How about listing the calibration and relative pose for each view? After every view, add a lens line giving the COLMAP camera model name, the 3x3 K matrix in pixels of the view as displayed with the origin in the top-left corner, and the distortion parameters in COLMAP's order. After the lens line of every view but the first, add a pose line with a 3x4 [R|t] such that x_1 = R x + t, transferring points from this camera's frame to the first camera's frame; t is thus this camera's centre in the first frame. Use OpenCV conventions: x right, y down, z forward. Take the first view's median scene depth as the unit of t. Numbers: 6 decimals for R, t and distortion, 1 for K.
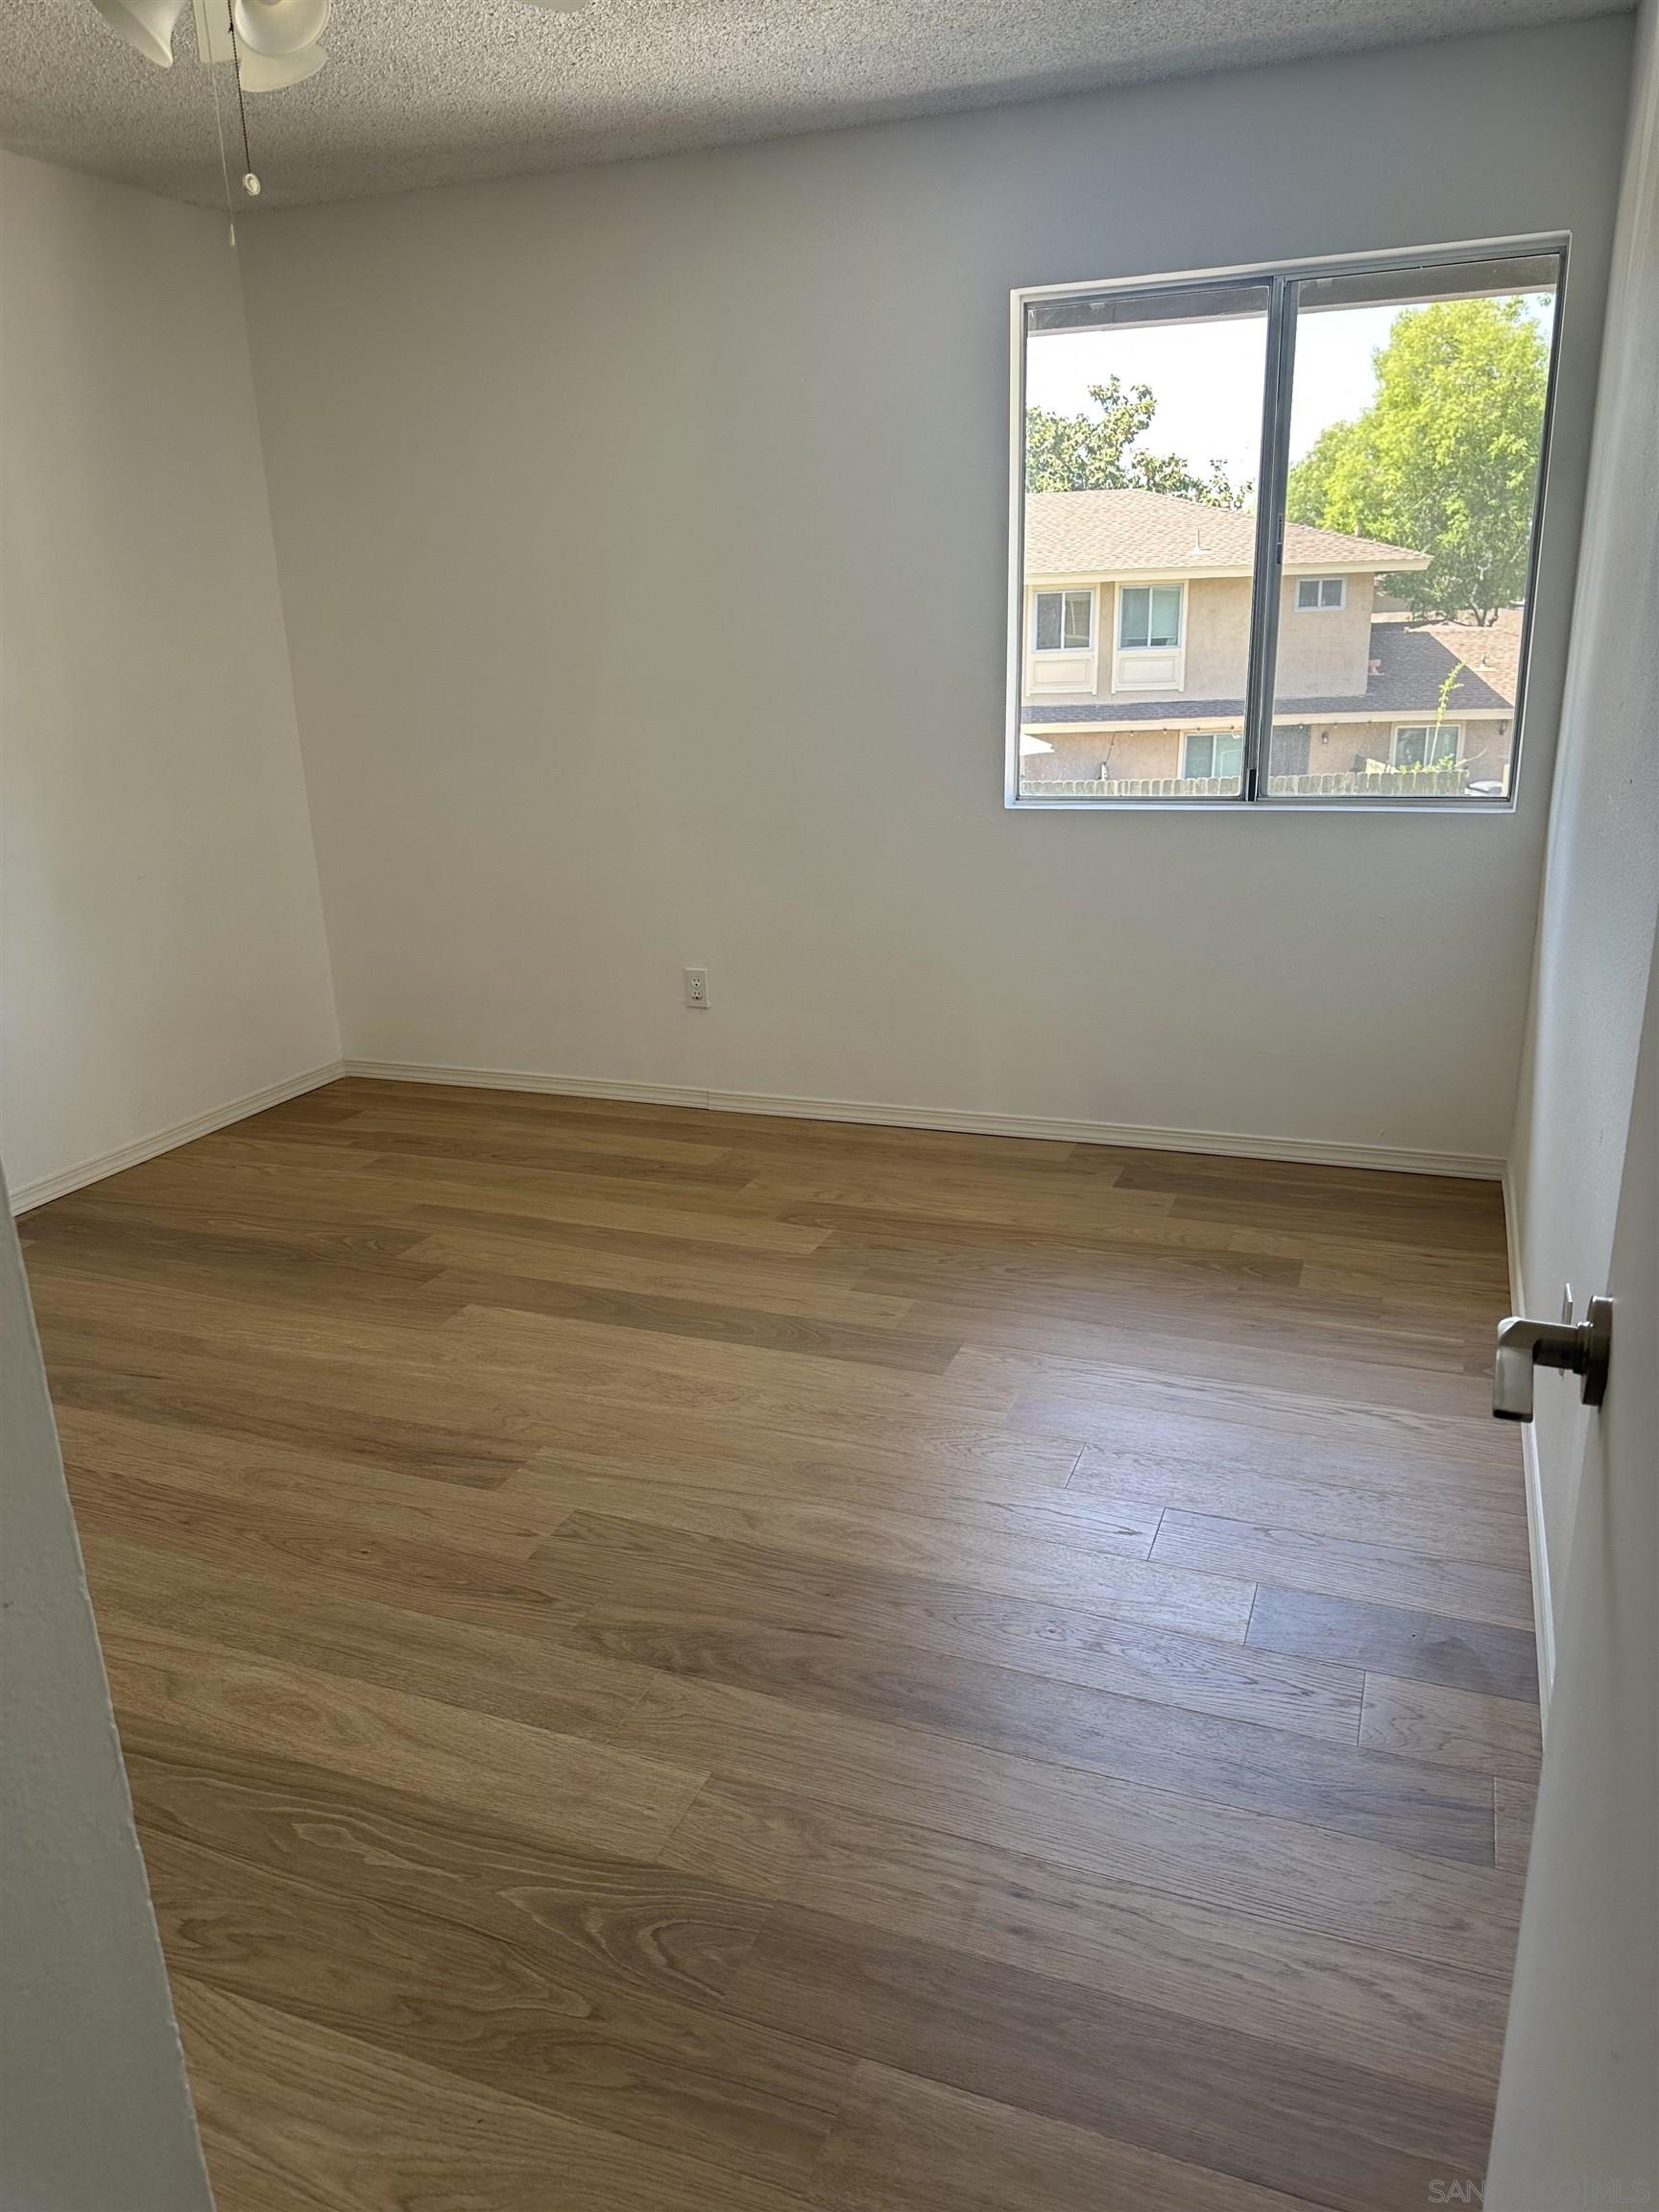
lens RADIAL K [[1571.1, 0, 832.9], [0, 1571.1, 1151.9], [0, 0, 1]] dist [0.054000, -0.073318]
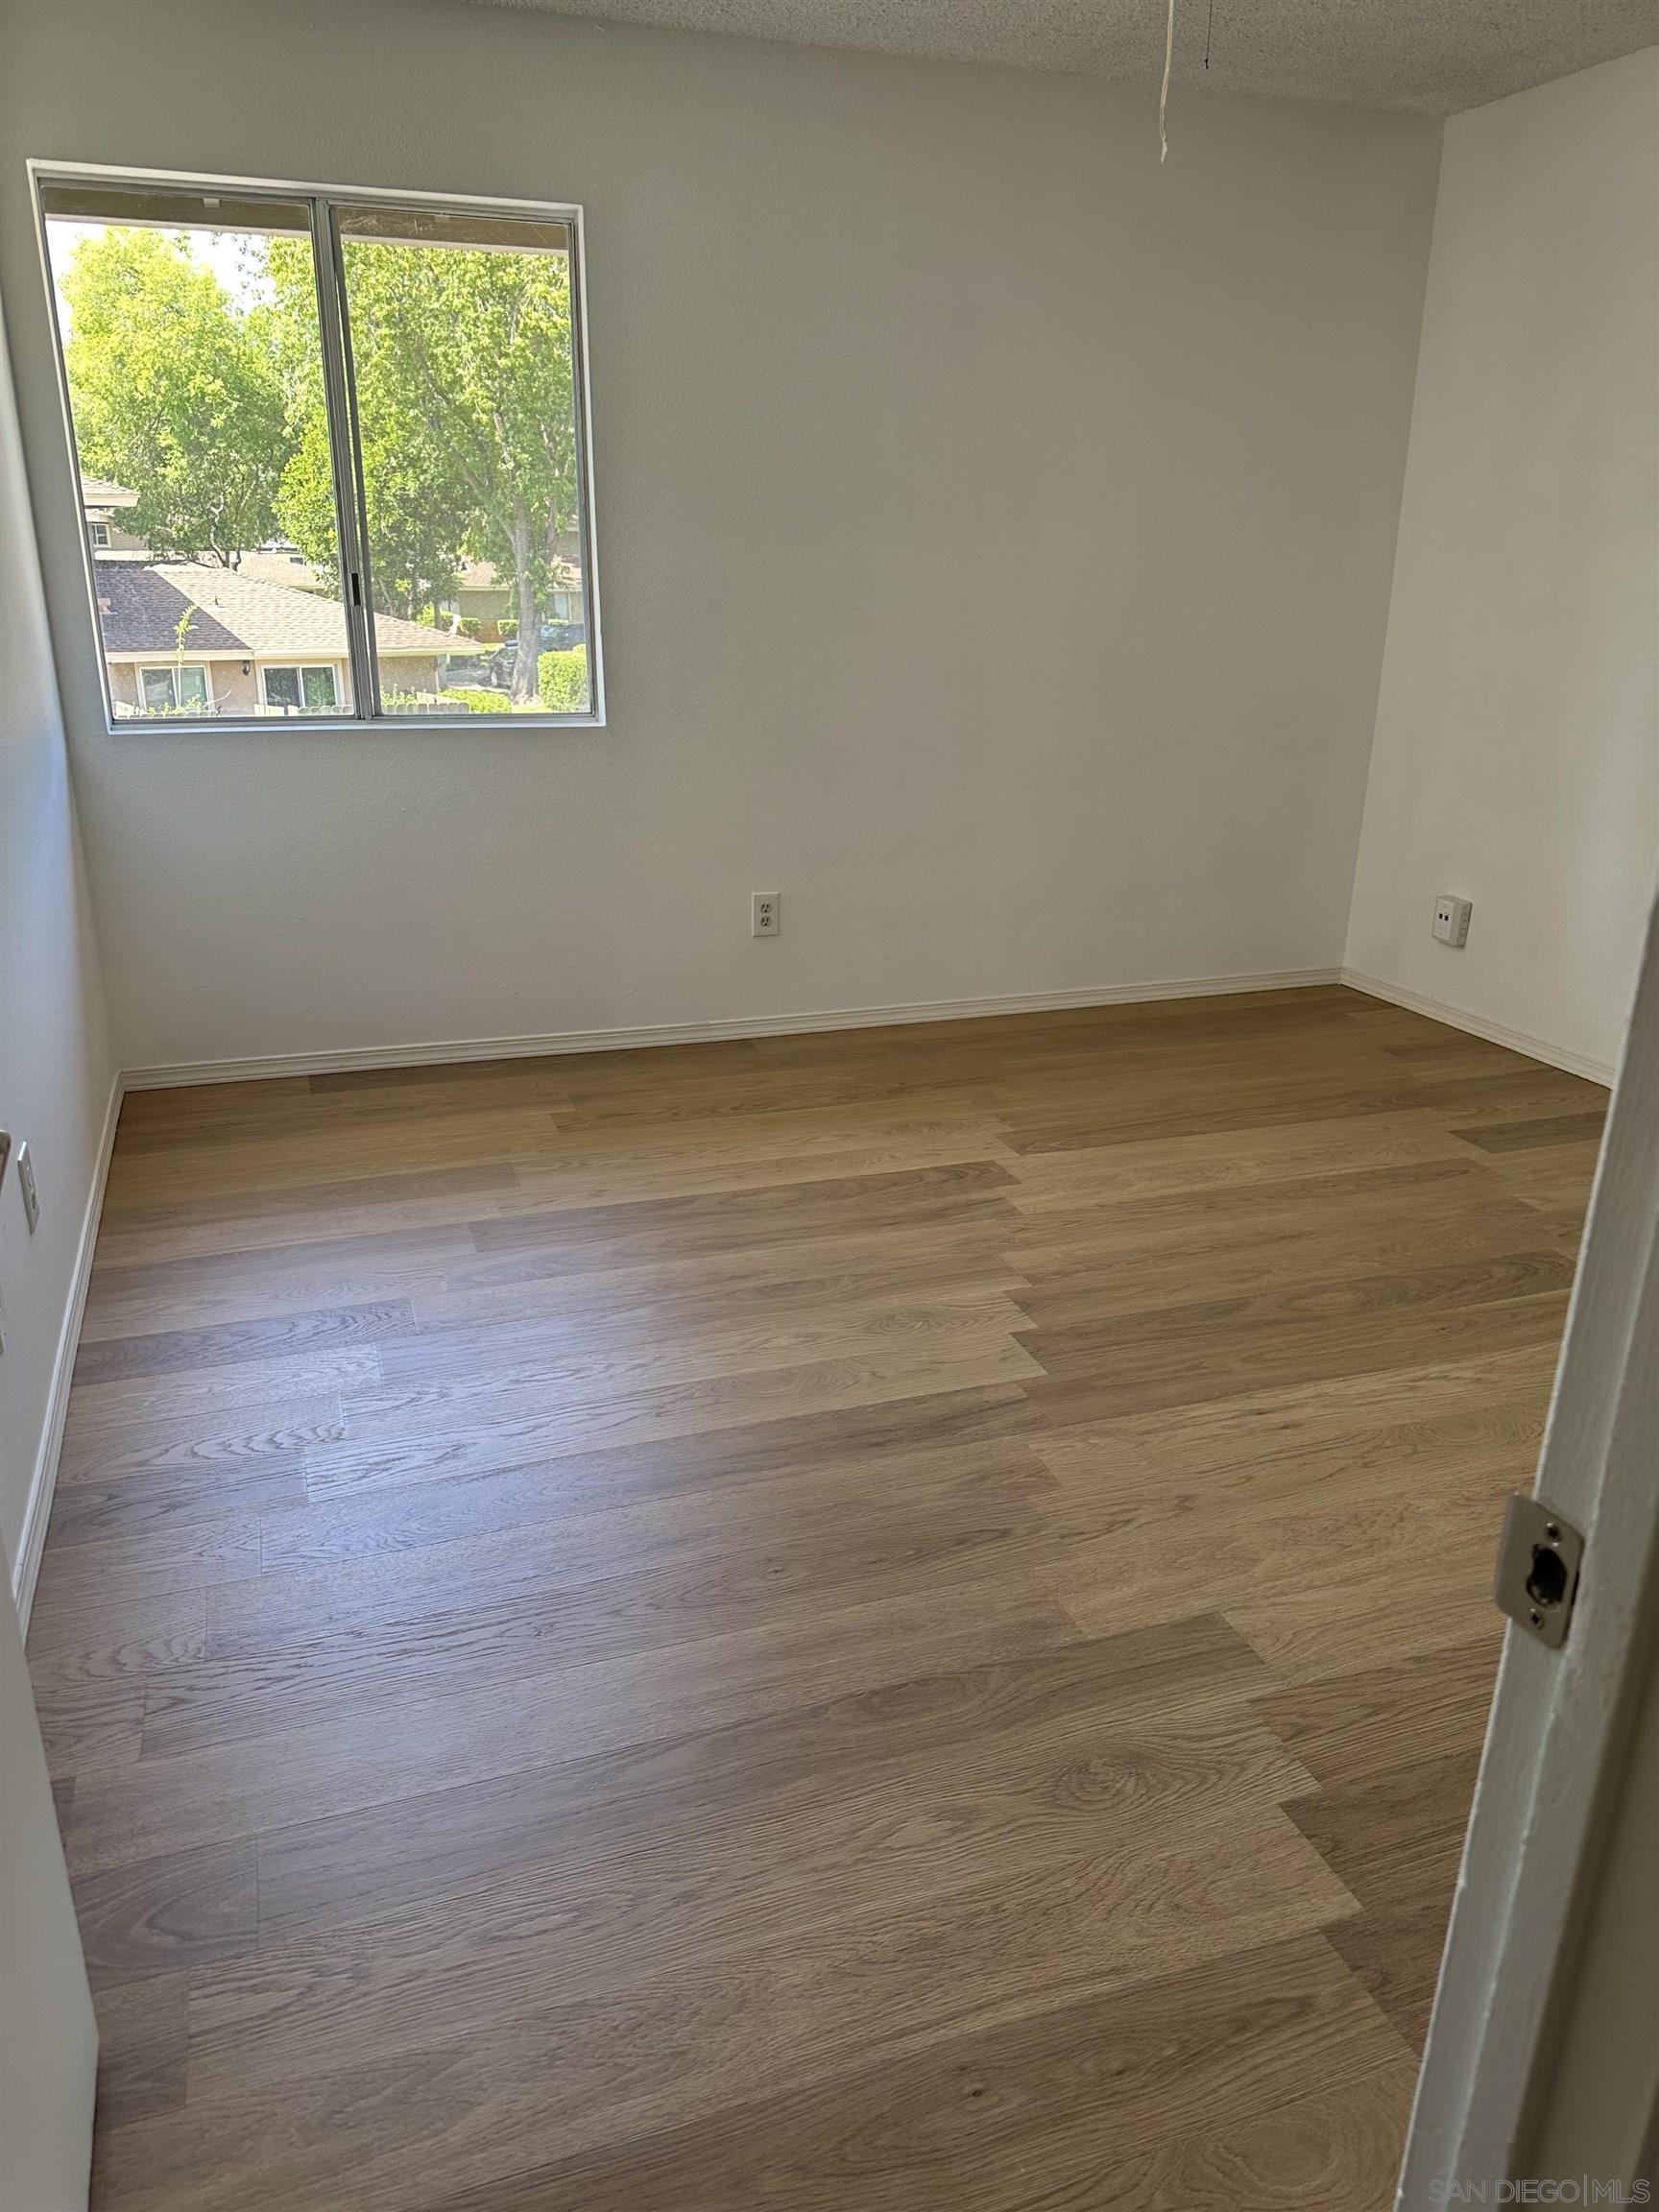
lens RADIAL K [[1571.1, 0, 851.4], [0, 1571.1, 1131.7], [0, 0, 1]] dist [0.054000, -0.073318]
pose [[0.741838, -0.193443, 0.642071, -0.682594], [0.179787, 0.979809, 0.087474, -0.041931], [-0.646028, 0.050545, 0.761638, 0.279950]]
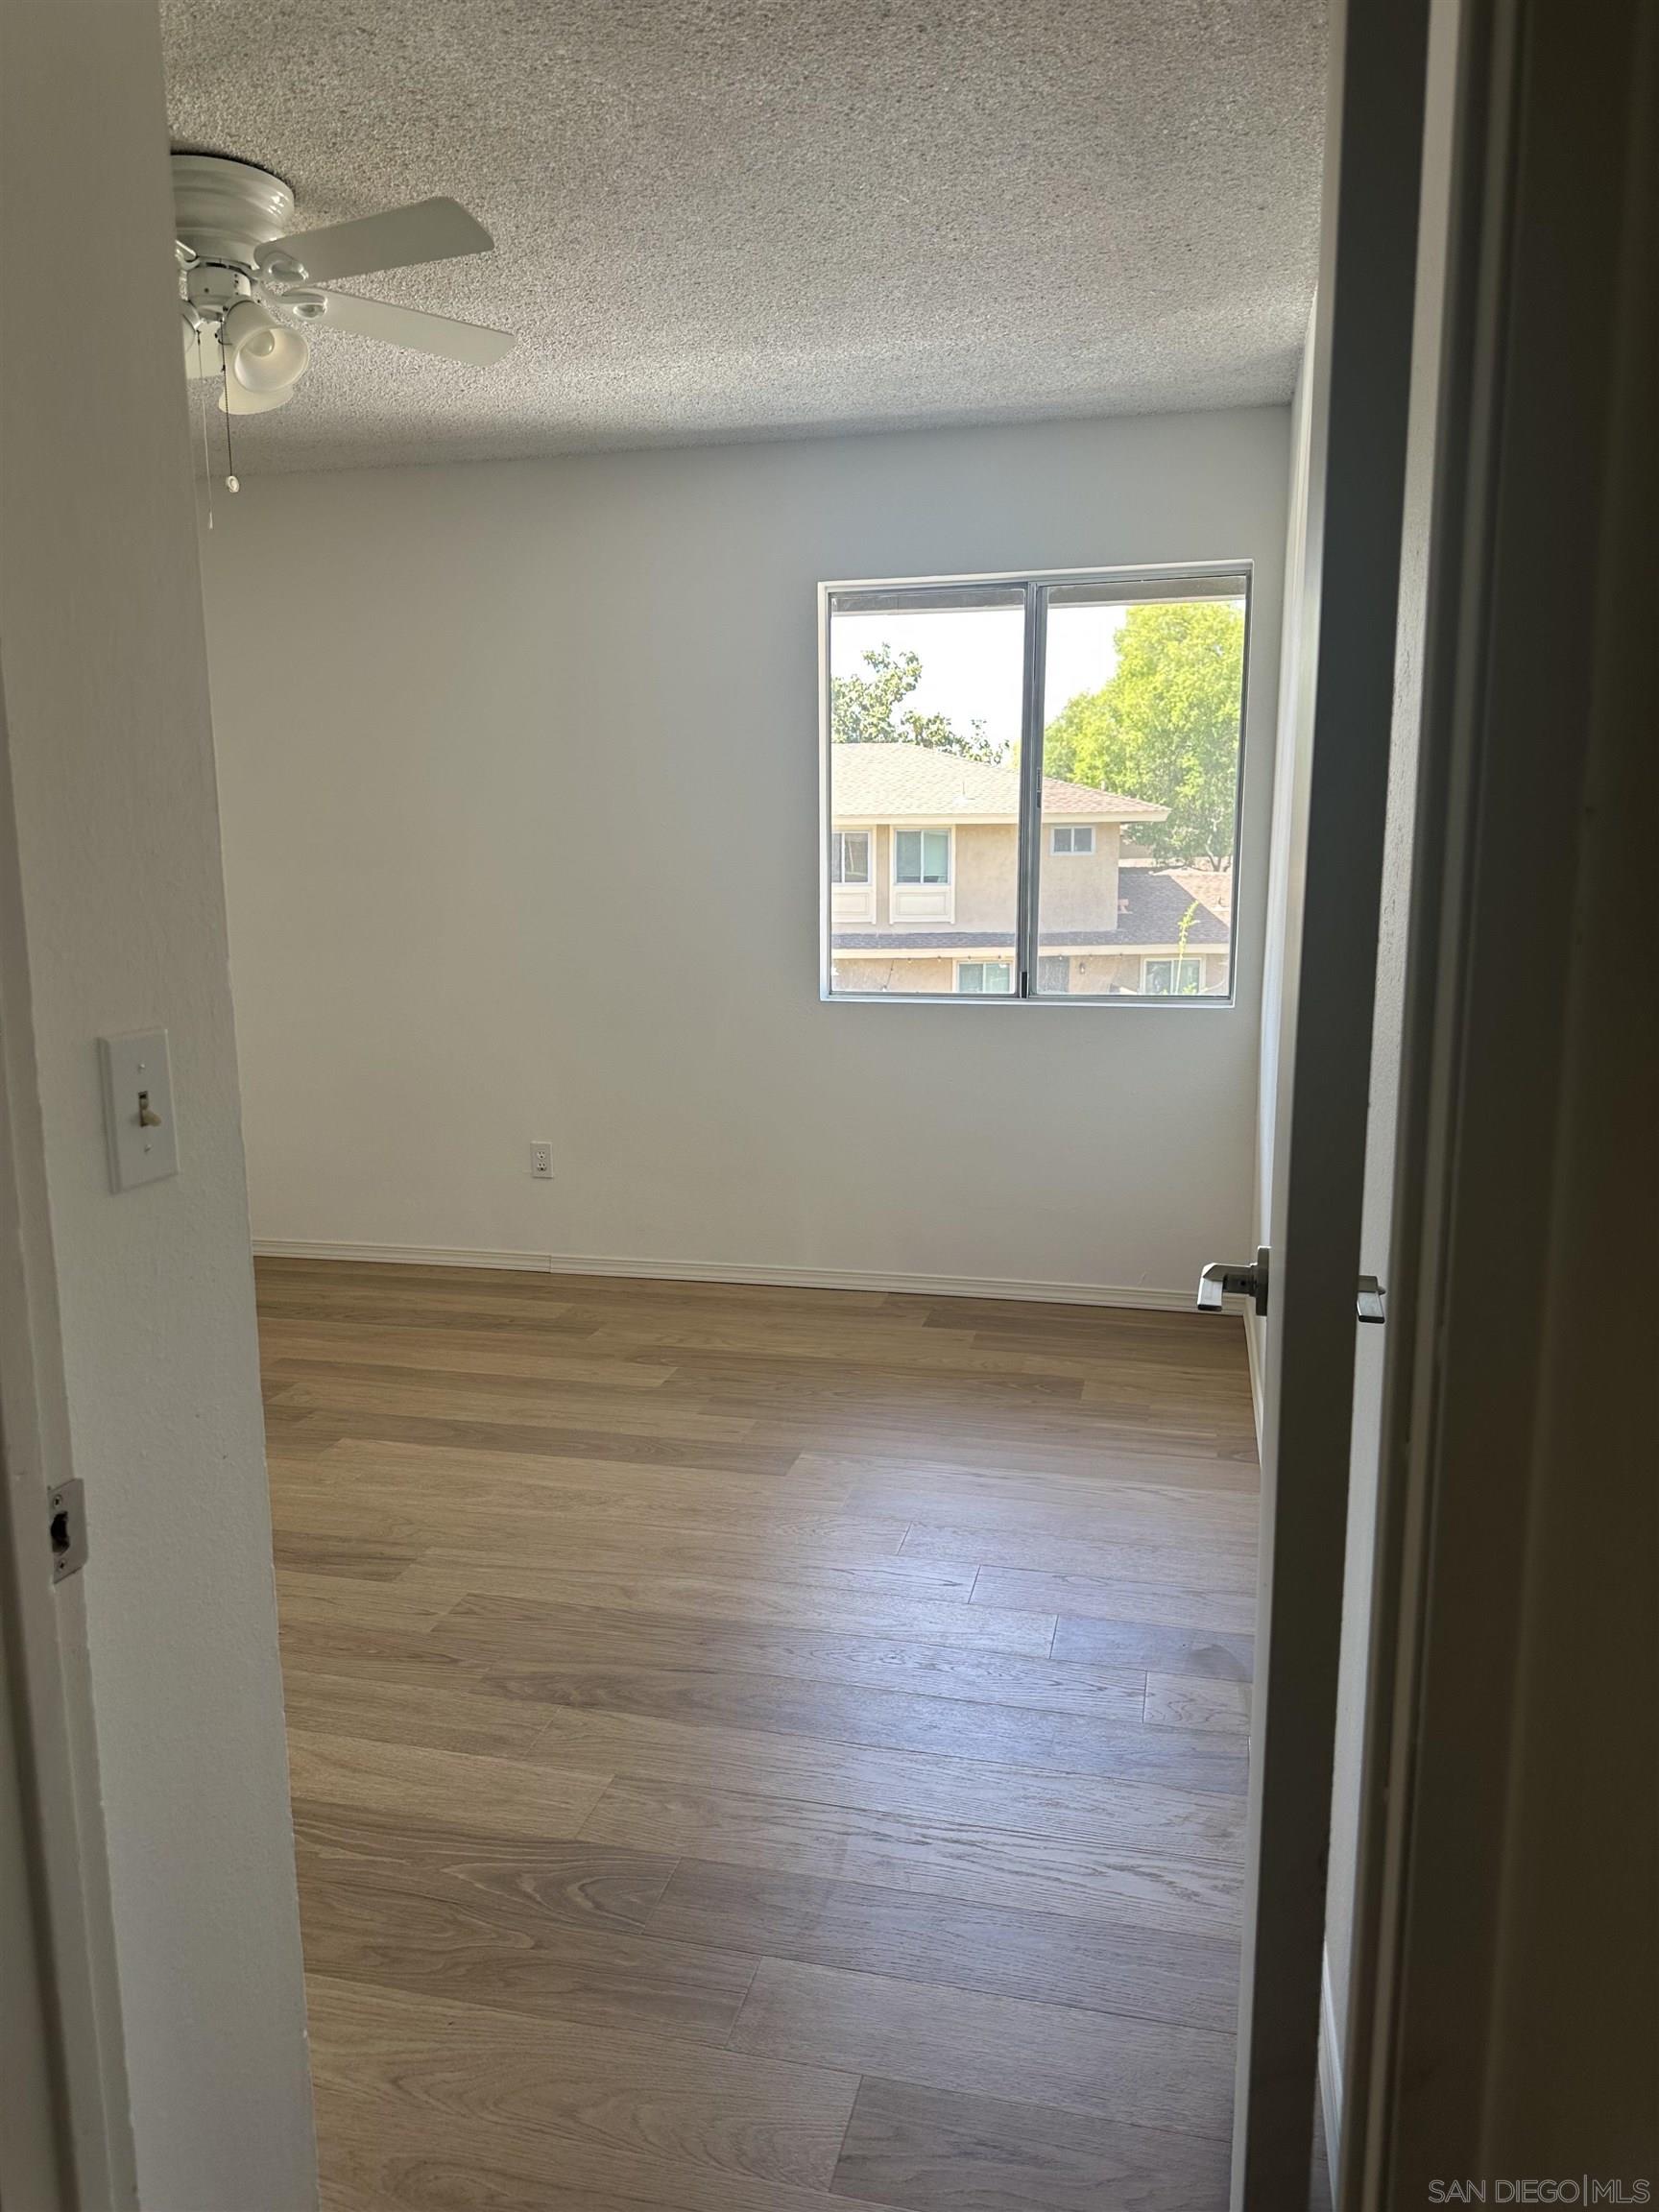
lens RADIAL K [[1571.1, 0, 841.6], [0, 1571.1, 1167.9], [0, 0, 1]] dist [0.054000, -0.073318]
pose [[0.990144, -0.004675, 0.139973, -0.049941], [0.022492, 0.991778, -0.125980, 0.066357], [-0.138234, 0.127887, 0.982108, -0.162729]]
